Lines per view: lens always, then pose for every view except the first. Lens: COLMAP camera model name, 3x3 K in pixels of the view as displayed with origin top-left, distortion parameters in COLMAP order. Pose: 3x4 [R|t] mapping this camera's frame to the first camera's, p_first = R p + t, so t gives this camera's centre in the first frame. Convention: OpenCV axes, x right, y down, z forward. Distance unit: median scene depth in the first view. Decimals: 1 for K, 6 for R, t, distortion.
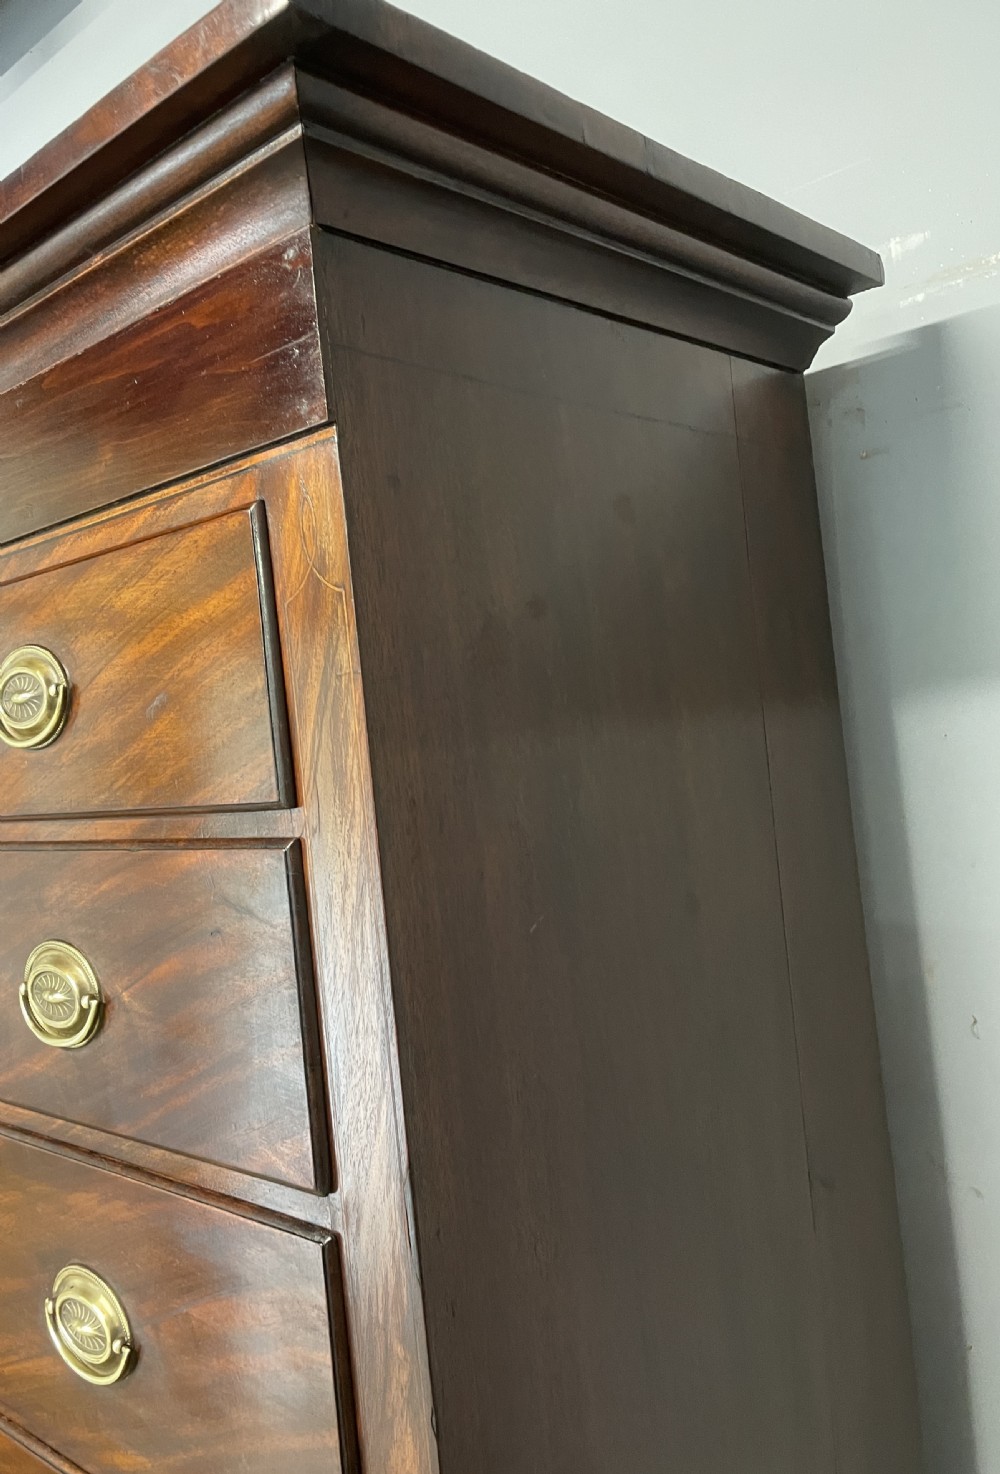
lens RADIAL K [[1192.6, 0, 420.5], [0, 1192.6, 720.5], [0, 0, 1]] dist [0.035594, 0.000033]
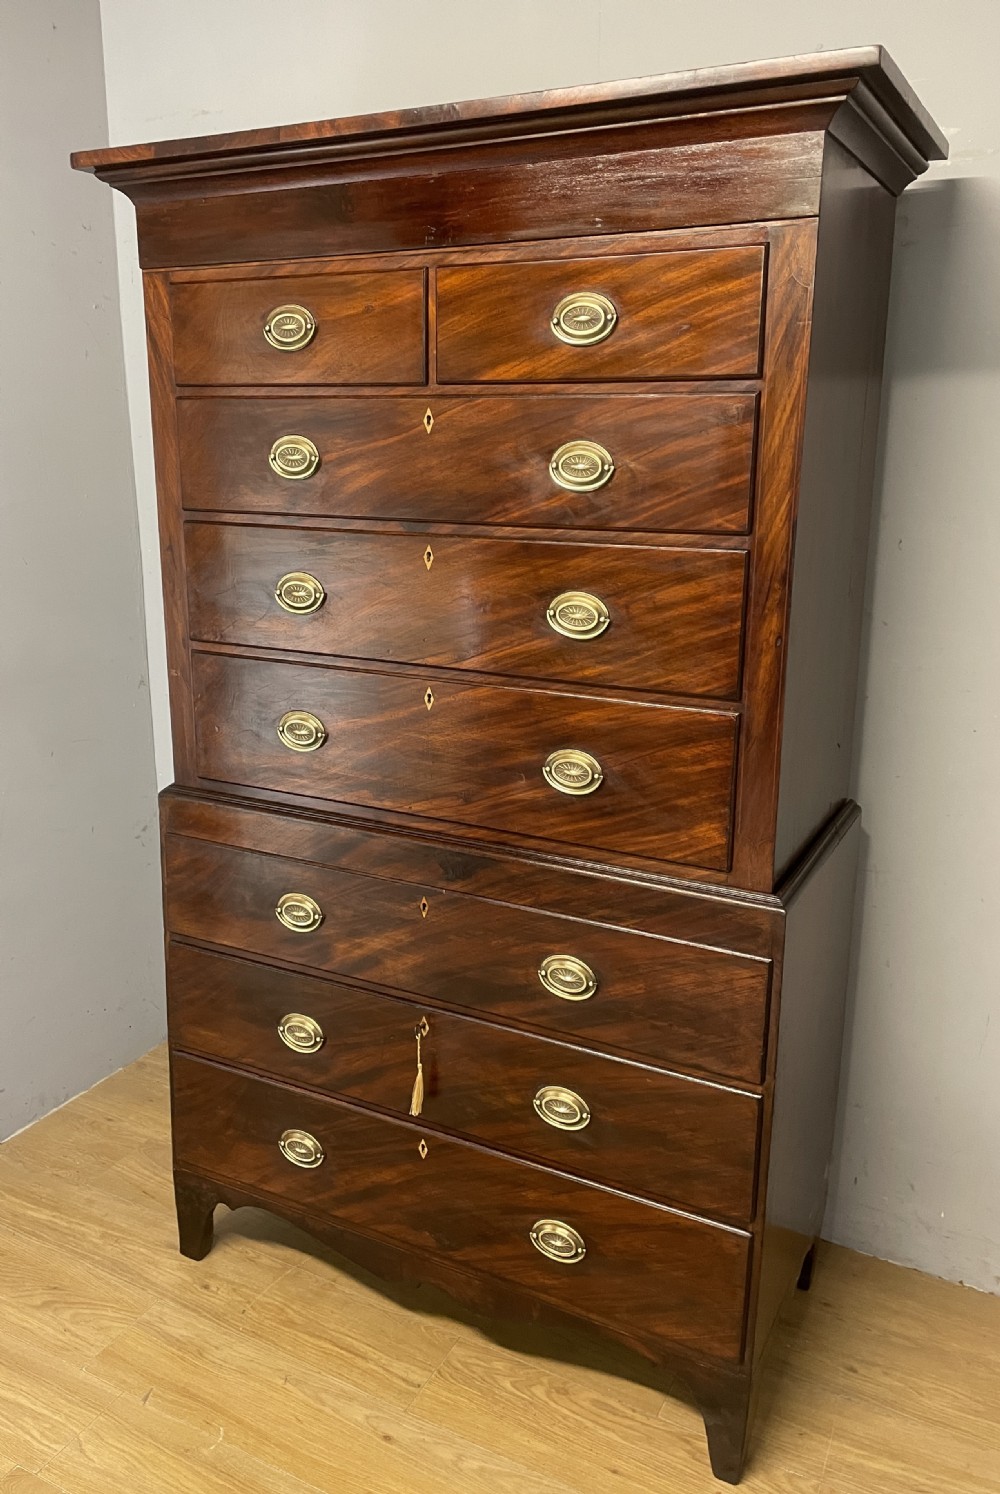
lens RADIAL K [[1191.8, 0, 471.5], [0, 1191.8, 719.6], [0, 0, 1]] dist [0.109422, -0.138828]
pose [[0.957314, 0.036256, 0.286767, -1.213699], [-0.101134, 0.971407, 0.214803, 0.253038], [-0.270780, -0.234636, 0.933608, -1.189154]]
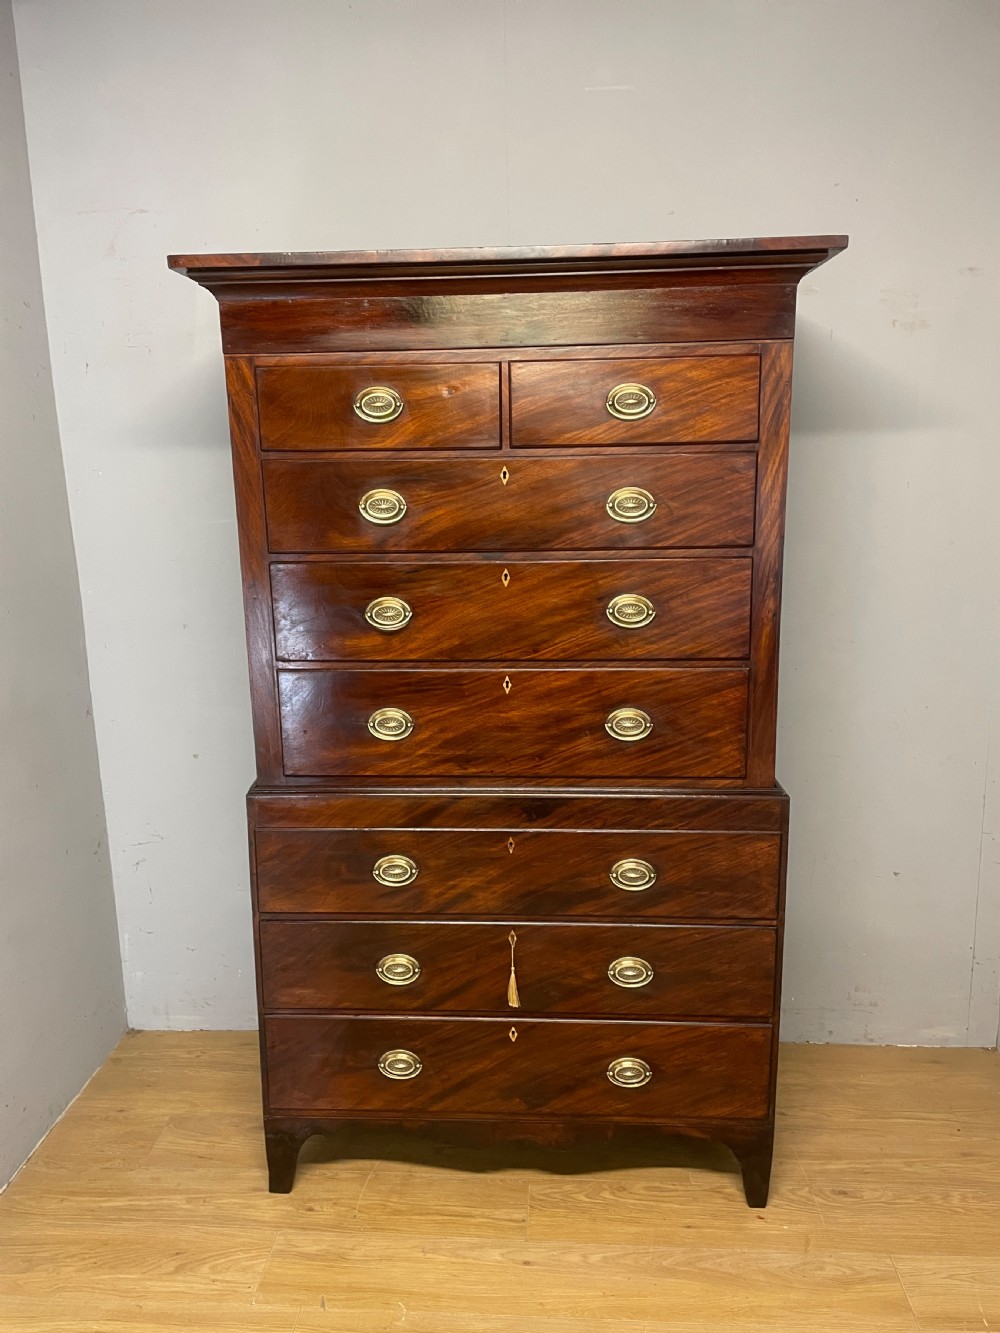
lens RADIAL K [[1003.6, 0, 500.9], [0, 1003.6, 680.8], [0, 0, 1]] dist [0.112016, -0.140171]
pose [[0.756757, -0.055011, 0.651377, -2.477038], [-0.062242, 0.985862, 0.155570, 0.321783], [-0.650726, -0.158272, 0.742634, -0.832661]]
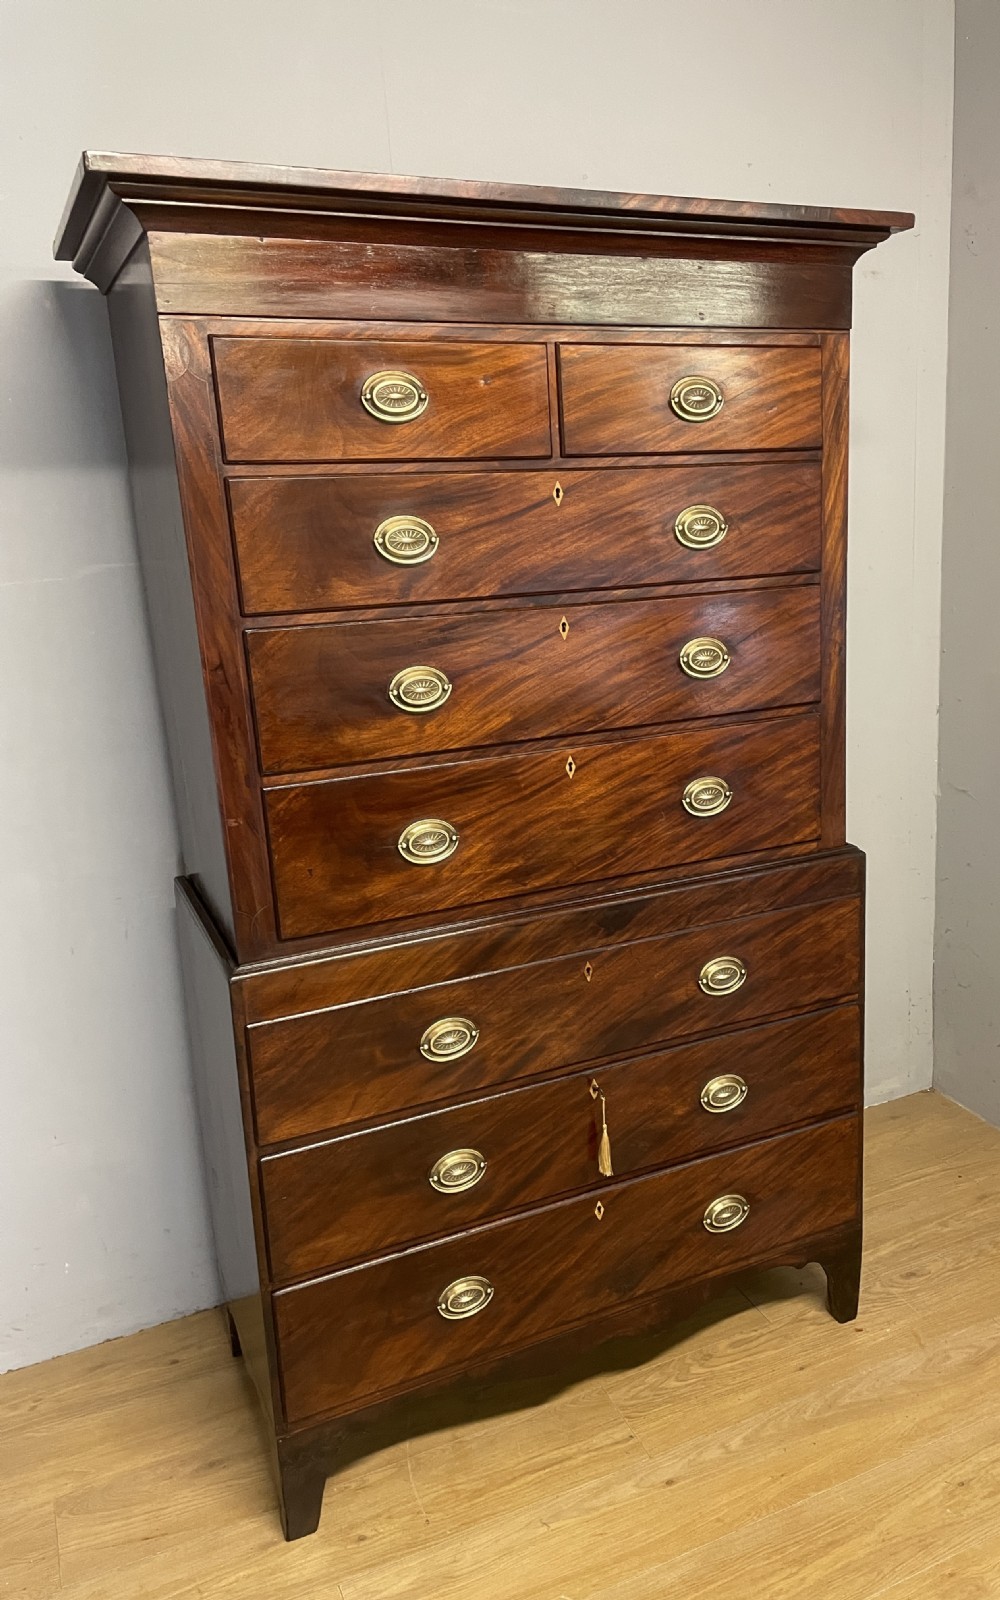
lens RADIAL K [[1195.1, 0, 595.6], [0, 1195.1, 791.7], [0, 0, 1]] dist [0.107276, -0.129651]
pose [[0.346988, -0.137931, 0.927672, -3.053706], [0.001638, 0.989214, 0.146469, 0.448443], [-0.937868, -0.049303, 0.343471, 0.355370]]
